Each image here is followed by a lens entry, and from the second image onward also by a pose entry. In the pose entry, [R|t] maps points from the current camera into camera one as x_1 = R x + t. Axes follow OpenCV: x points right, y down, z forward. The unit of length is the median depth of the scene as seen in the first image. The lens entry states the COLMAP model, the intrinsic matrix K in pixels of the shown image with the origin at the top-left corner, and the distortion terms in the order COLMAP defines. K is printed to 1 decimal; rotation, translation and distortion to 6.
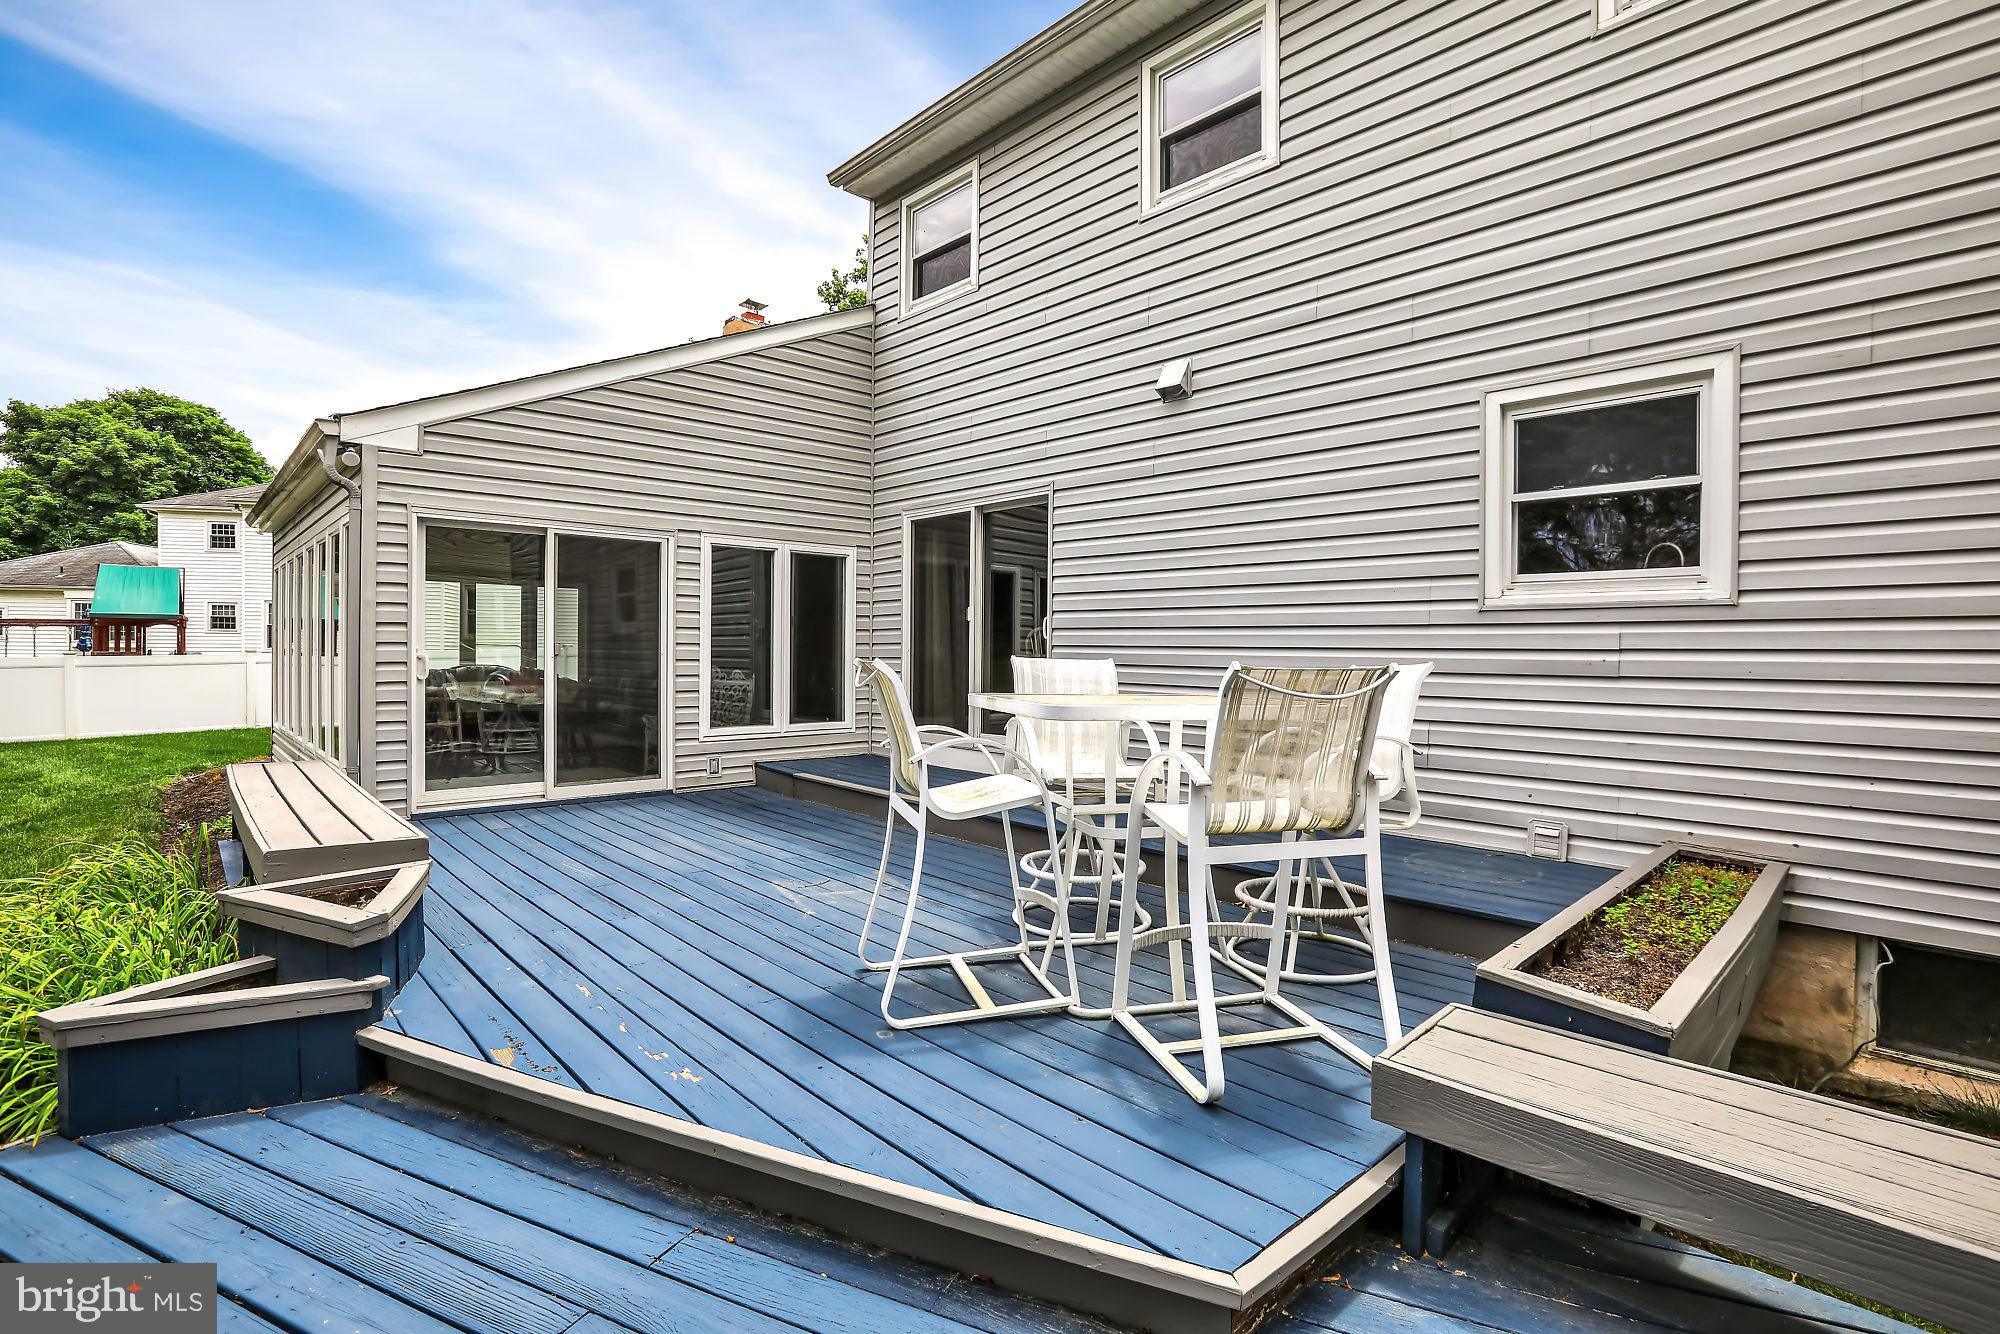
lens RADIAL K [[929.9, 0, 991.5], [0, 929.9, 641.7], [0, 0, 1]] dist [-0.035656, 0.000056]
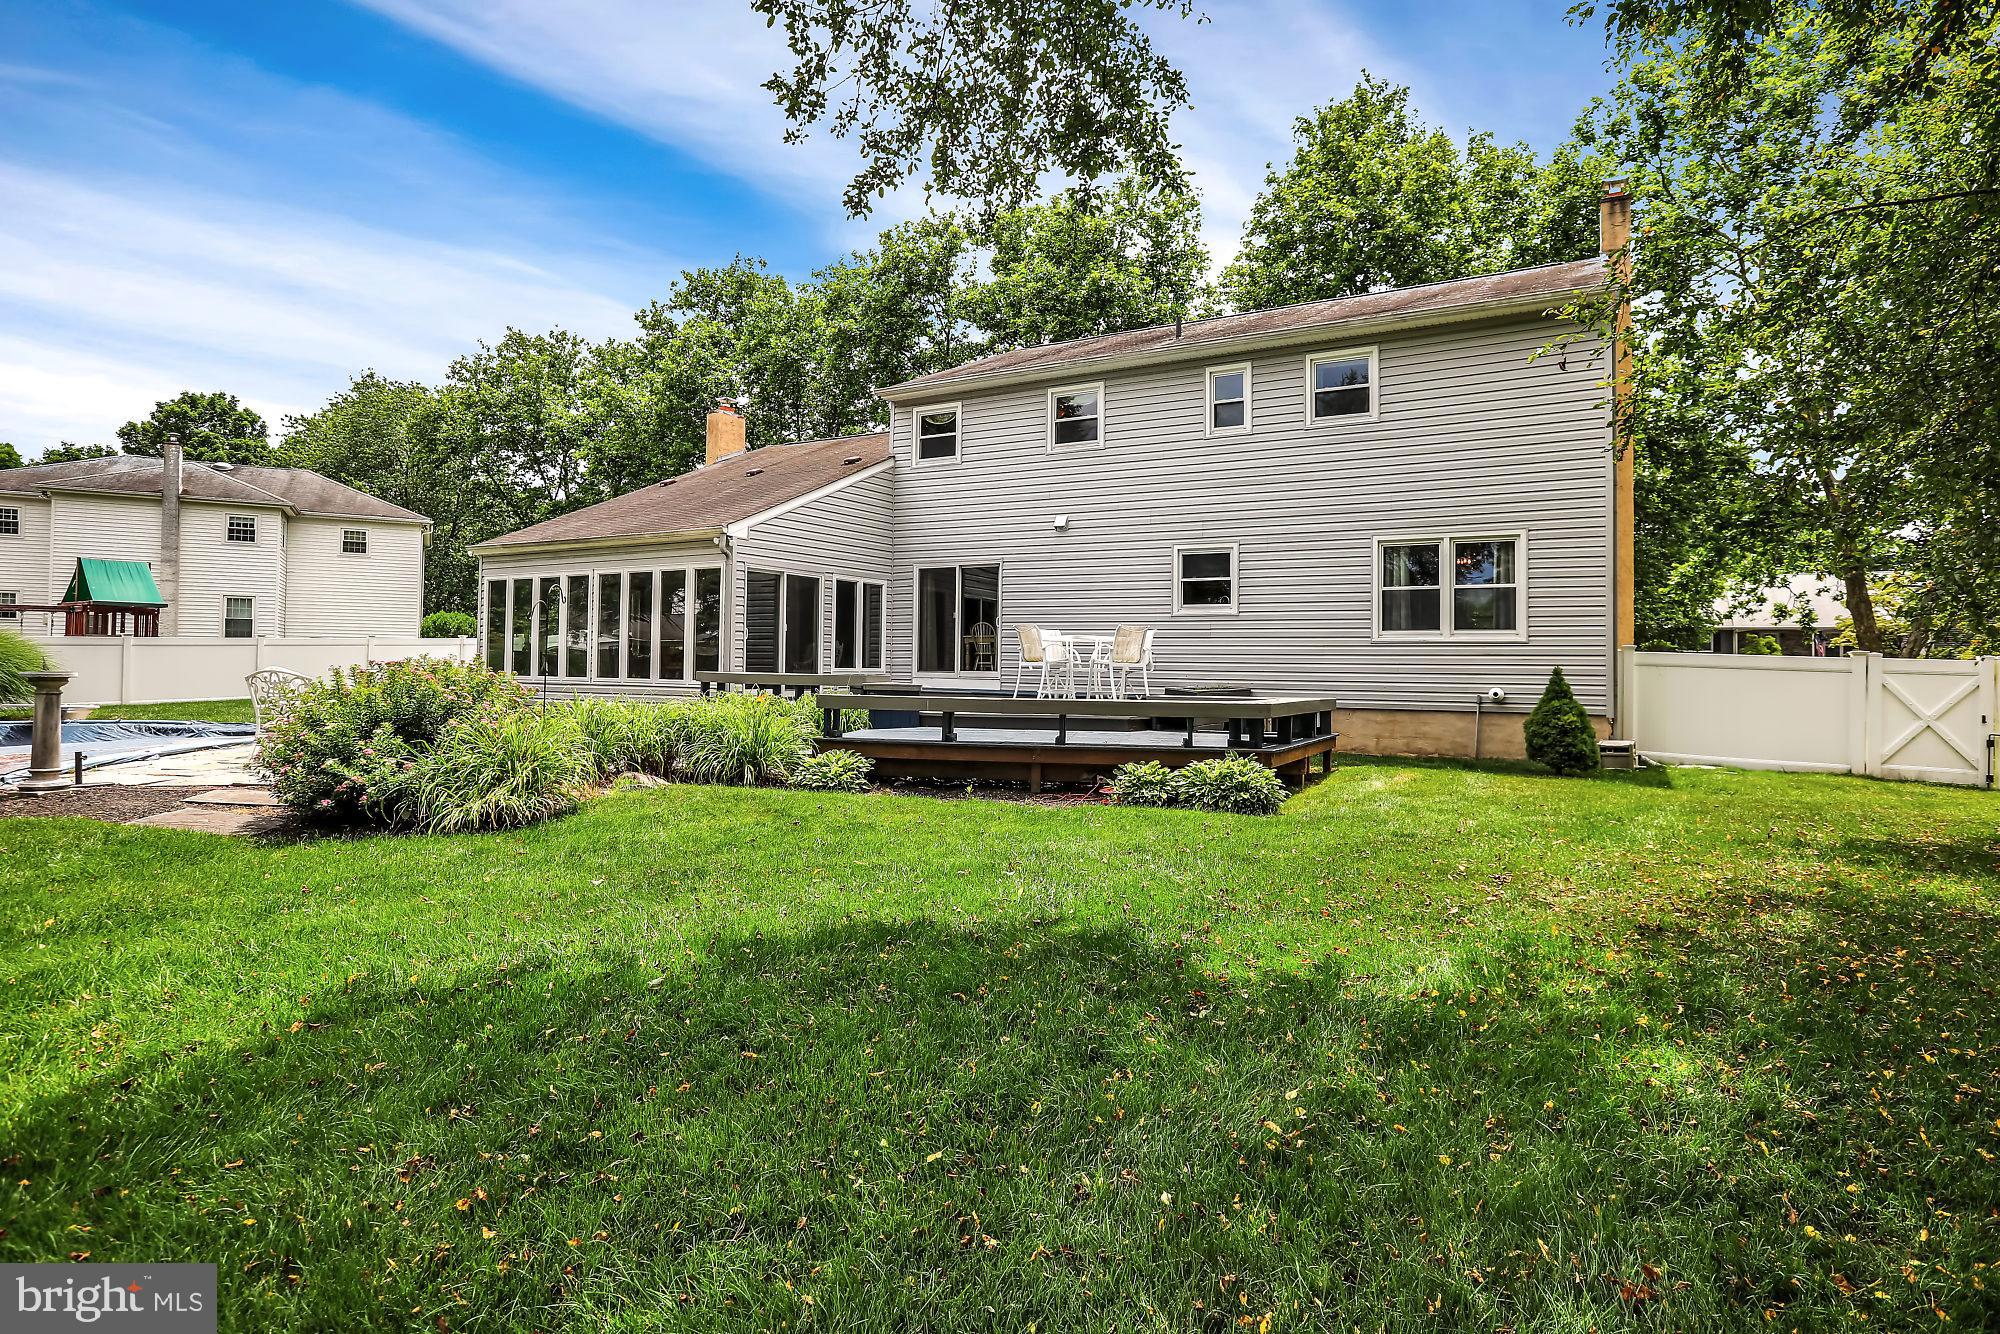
lens RADIAL K [[1032.2, 0, 1004.3], [0, 1032.2, 619.9], [0, 0, 1]] dist [0.000048, 0.000506]
pose [[0.954790, 0.018389, 0.296711, -0.616694], [-0.008059, 0.999319, -0.036002, 0.063965], [-0.297171, 0.031983, 0.954288, -1.282248]]
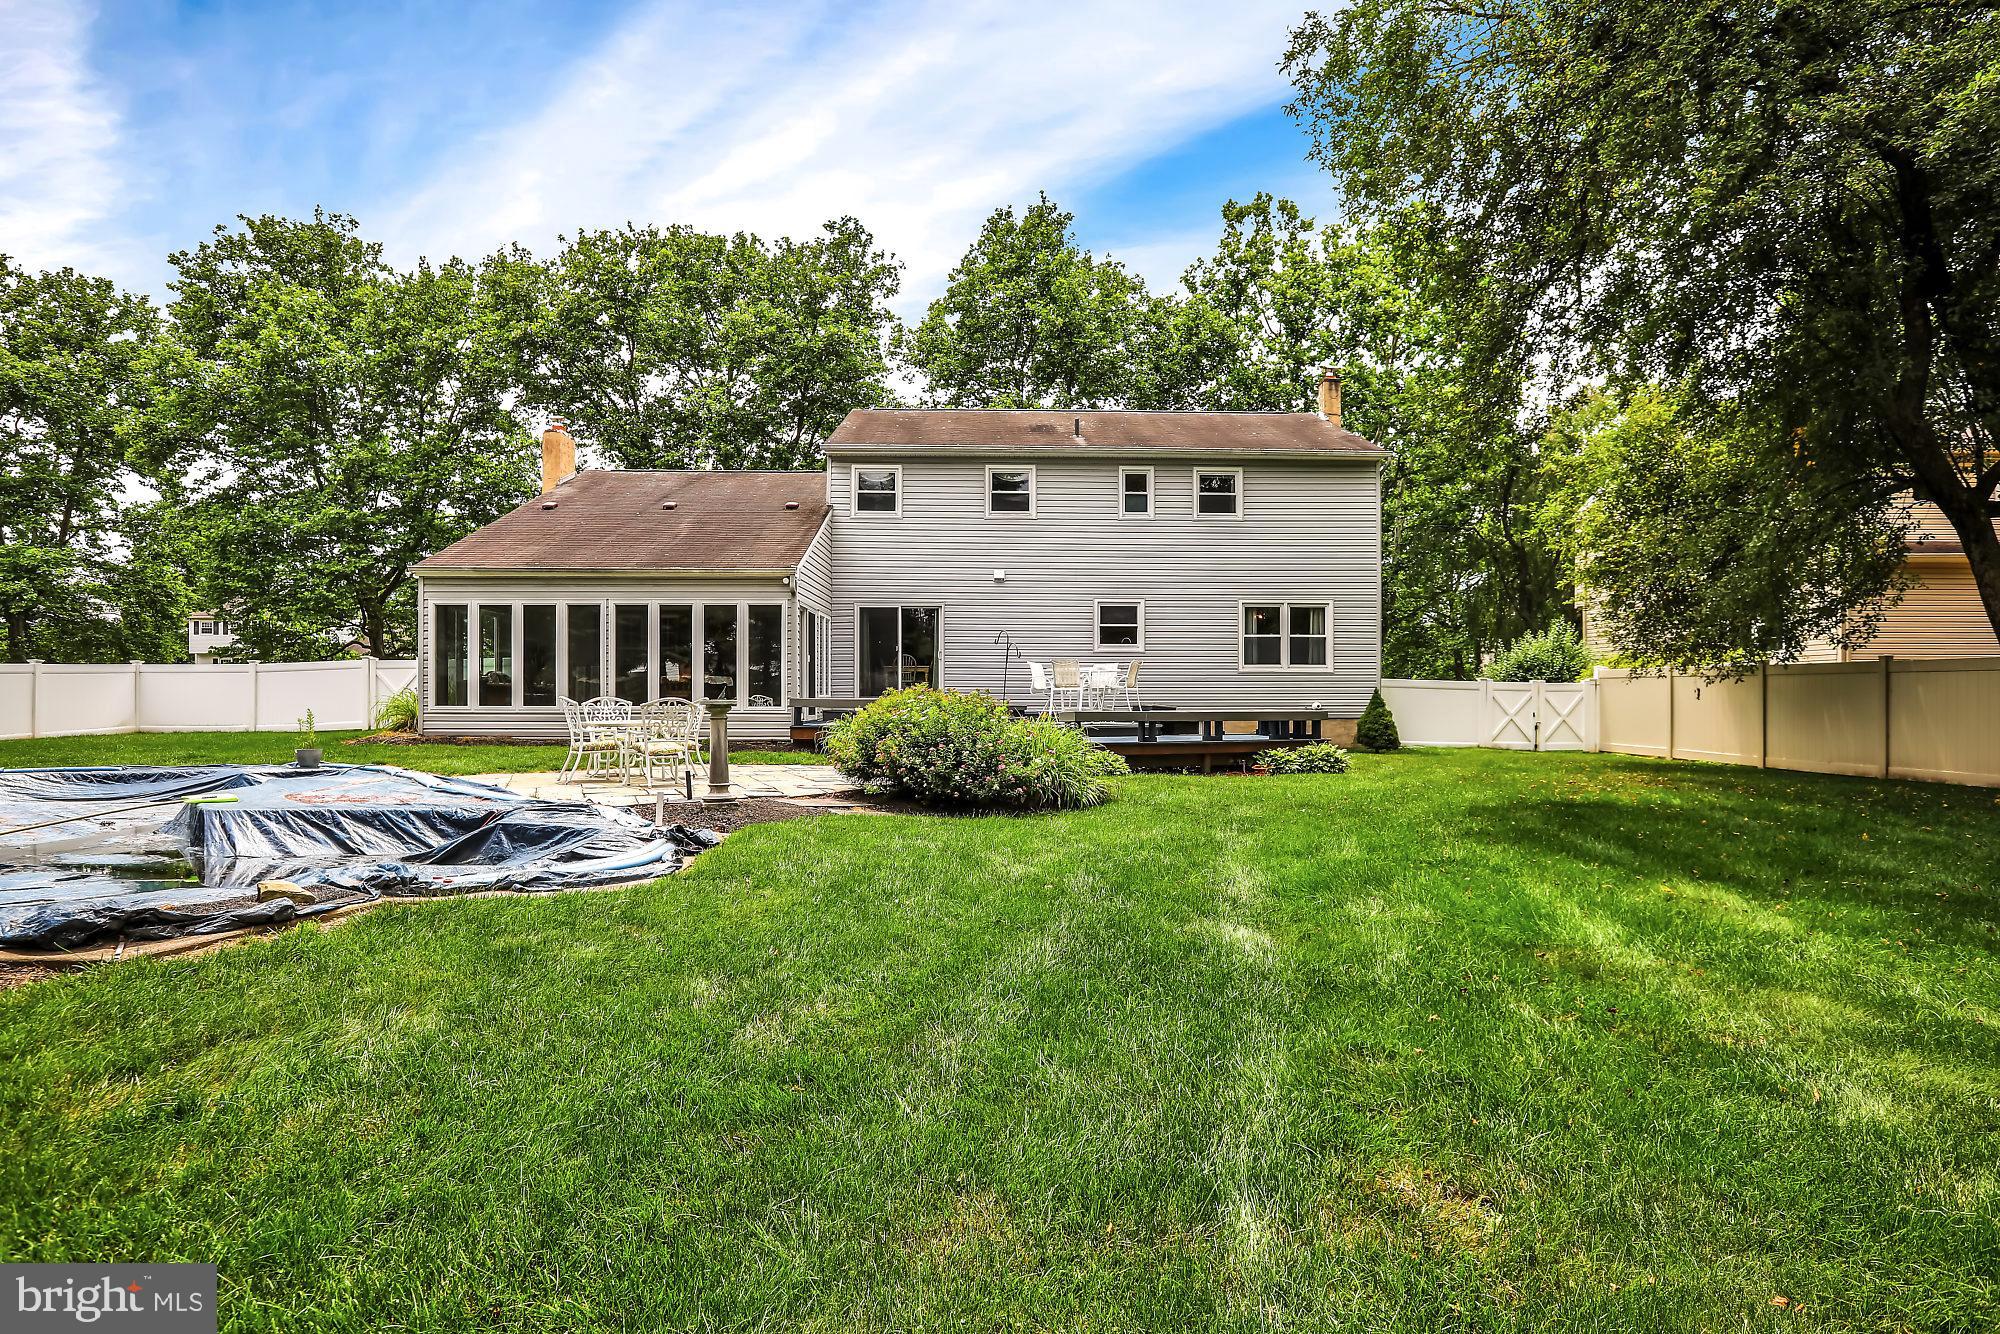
lens RADIAL K [[1056.3, 0, 1001.9], [0, 1056.3, 697.3], [0, 0, 1]] dist [0.002824, 0.000444]
pose [[0.670272, -0.004110, 0.742104, -1.940606], [-0.002438, 0.999967, 0.007741, 0.077689], [-0.742112, -0.006997, 0.670240, -1.104063]]
